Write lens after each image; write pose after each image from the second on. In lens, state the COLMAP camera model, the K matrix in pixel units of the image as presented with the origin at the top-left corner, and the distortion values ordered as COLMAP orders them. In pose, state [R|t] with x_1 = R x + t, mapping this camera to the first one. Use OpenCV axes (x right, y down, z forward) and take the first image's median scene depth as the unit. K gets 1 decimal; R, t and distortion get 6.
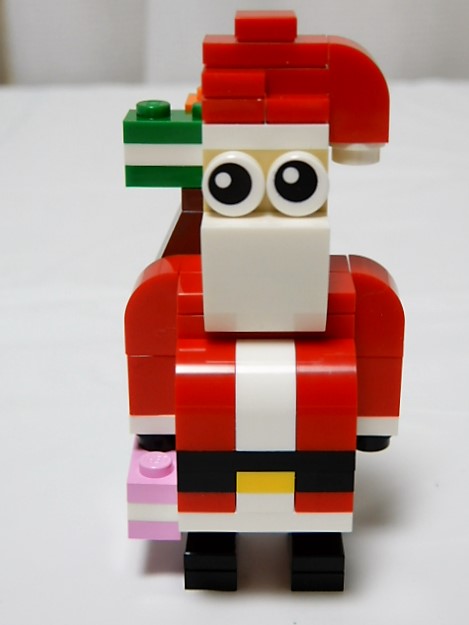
lens RADIAL K [[1035.6, 0, 234.5], [0, 1035.6, 312.5], [0, 0, 1]] dist [-0.139365, -0.120023]
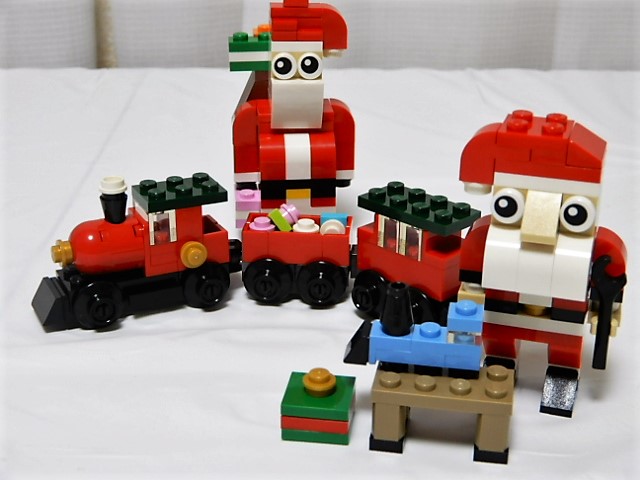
lens RADIAL K [[1060.4, 0, 320.0], [0, 1060.4, 240.0], [0, 0, 1]] dist [-0.139365, -0.120023]
pose [[0.993431, -0.024639, 0.111750, -0.195616], [0.025243, 0.999673, -0.003999, 0.284073], [-0.111615, 0.006794, 0.993728, -1.421023]]
